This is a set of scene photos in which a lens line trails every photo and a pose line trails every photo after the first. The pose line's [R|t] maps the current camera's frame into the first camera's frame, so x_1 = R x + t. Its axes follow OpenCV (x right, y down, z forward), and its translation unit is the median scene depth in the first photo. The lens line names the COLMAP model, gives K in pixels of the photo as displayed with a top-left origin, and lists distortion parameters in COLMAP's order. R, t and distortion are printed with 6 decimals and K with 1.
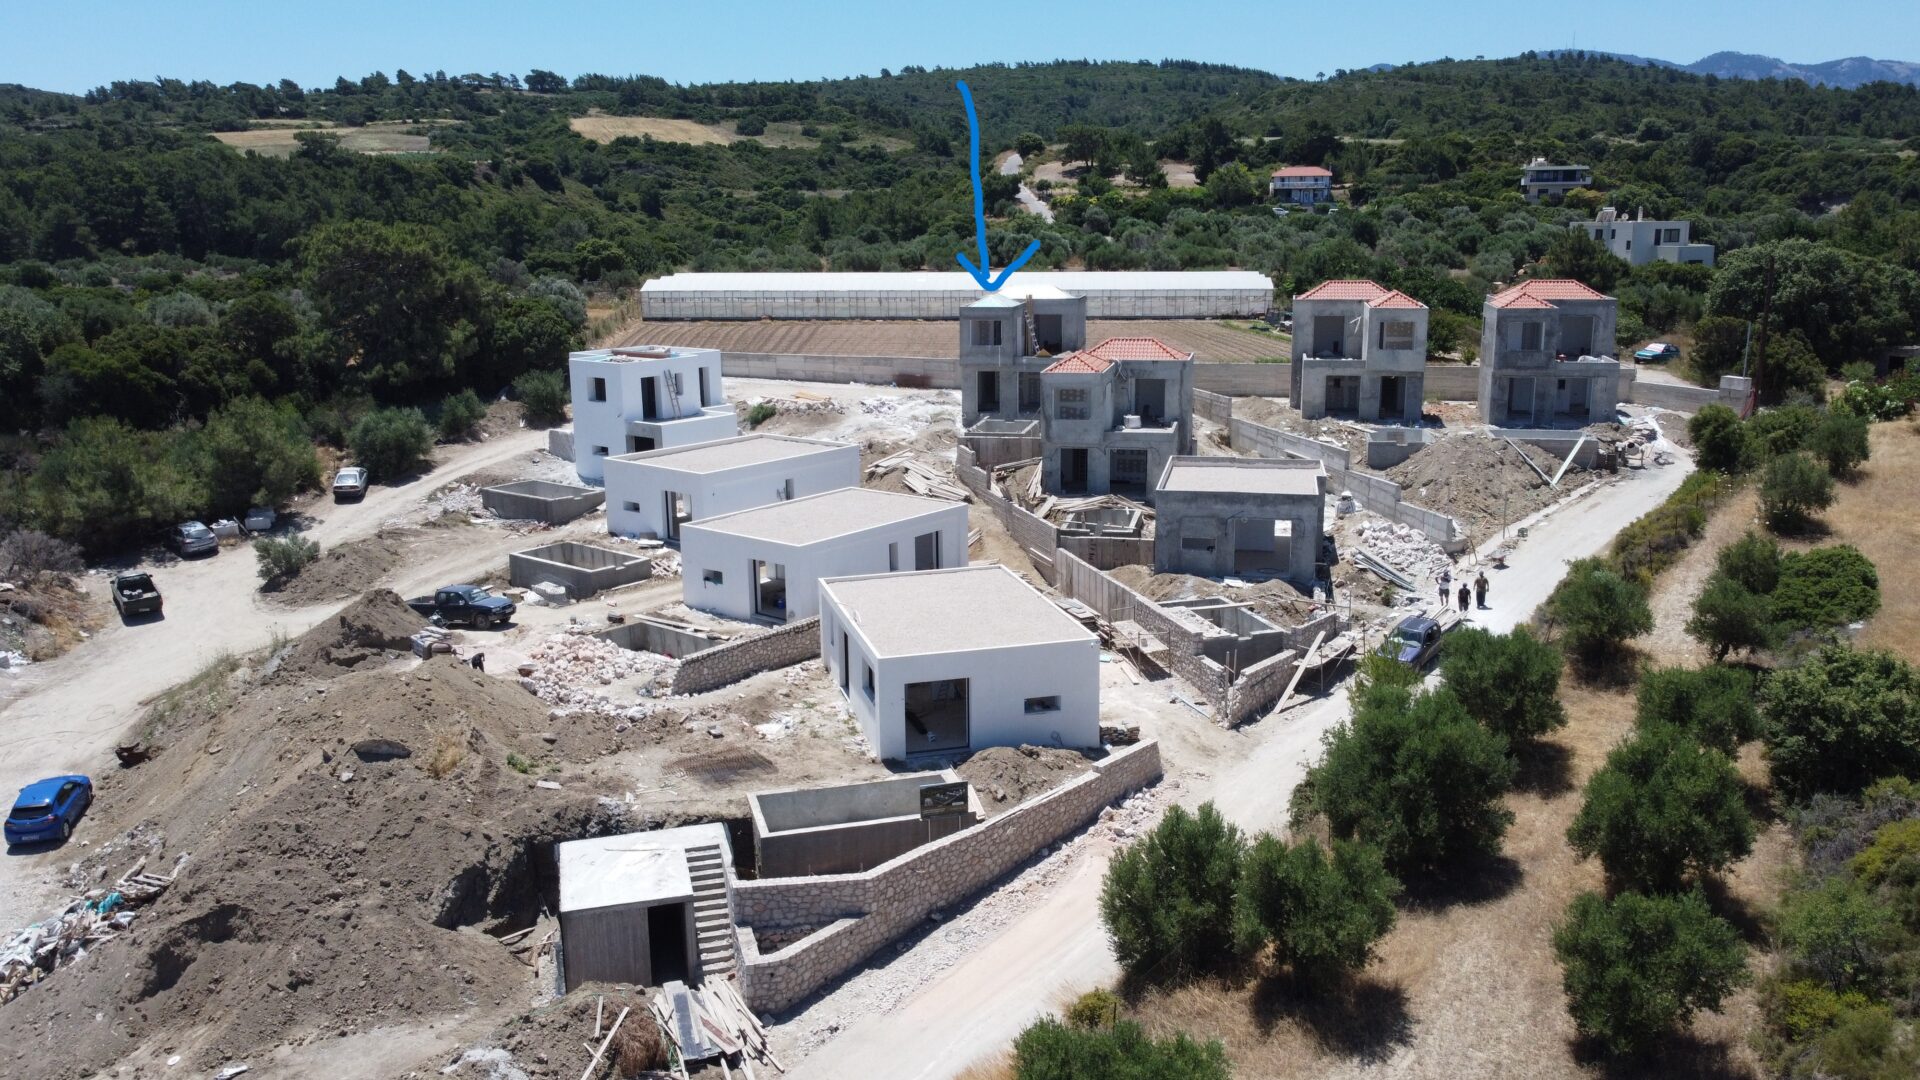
lens RADIAL K [[1454.3, 0, 963.4], [0, 1454.3, 542.2], [0, 0, 1]] dist [0.002272, -0.010206]
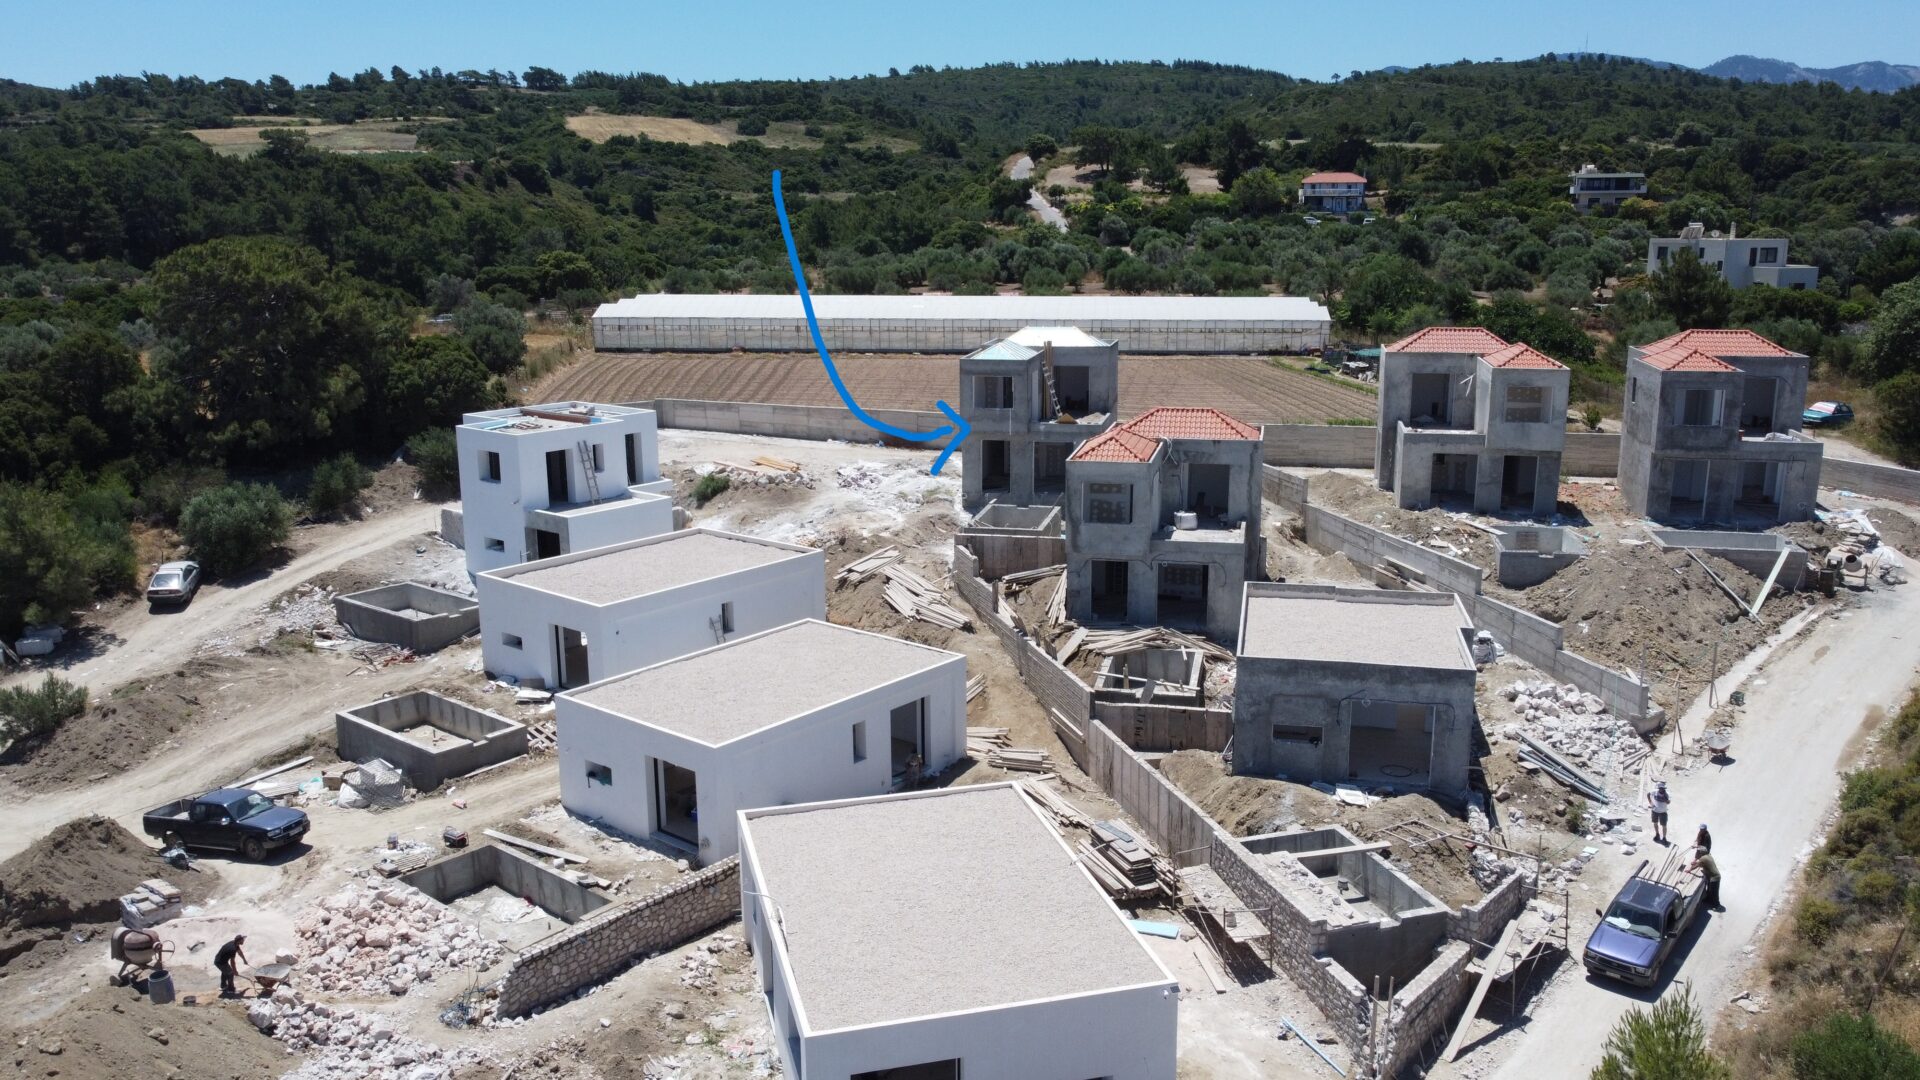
lens RADIAL K [[1454.3, 0, 960.8], [0, 1454.3, 543.1], [0, 0, 1]] dist [0.002272, -0.010206]
pose [[0.999957, 0.006979, -0.006121, 0.002877], [-0.006977, 0.999976, 0.000367, -0.053155], [0.006123, -0.000324, 0.999981, 0.182724]]
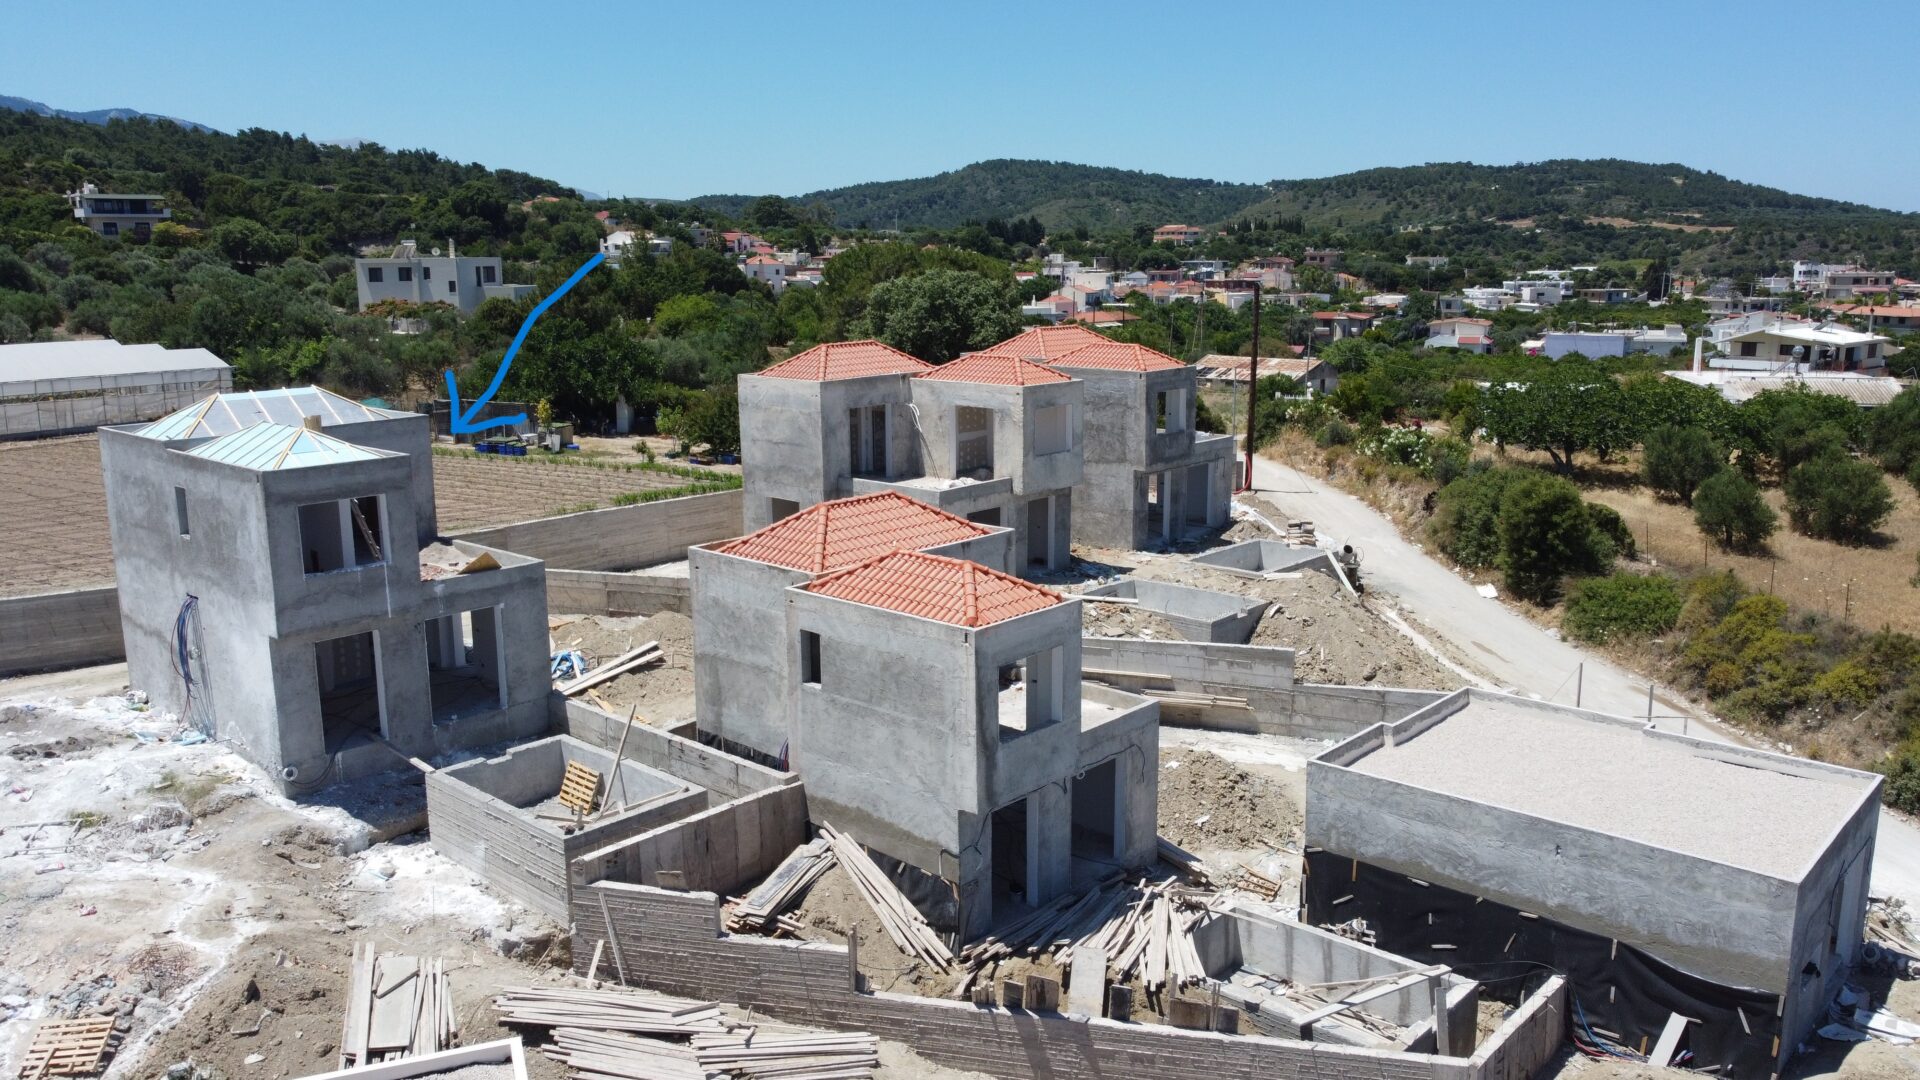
lens RADIAL K [[1454.3, 0, 961.3], [0, 1454.3, 542.2], [0, 0, 1]] dist [0.002272, -0.010206]
pose [[0.504465, -0.164359, 0.847644, -0.178467], [0.191090, 0.978623, 0.076031, -0.118837], [-0.842021, 0.123621, 0.525089, 0.580214]]
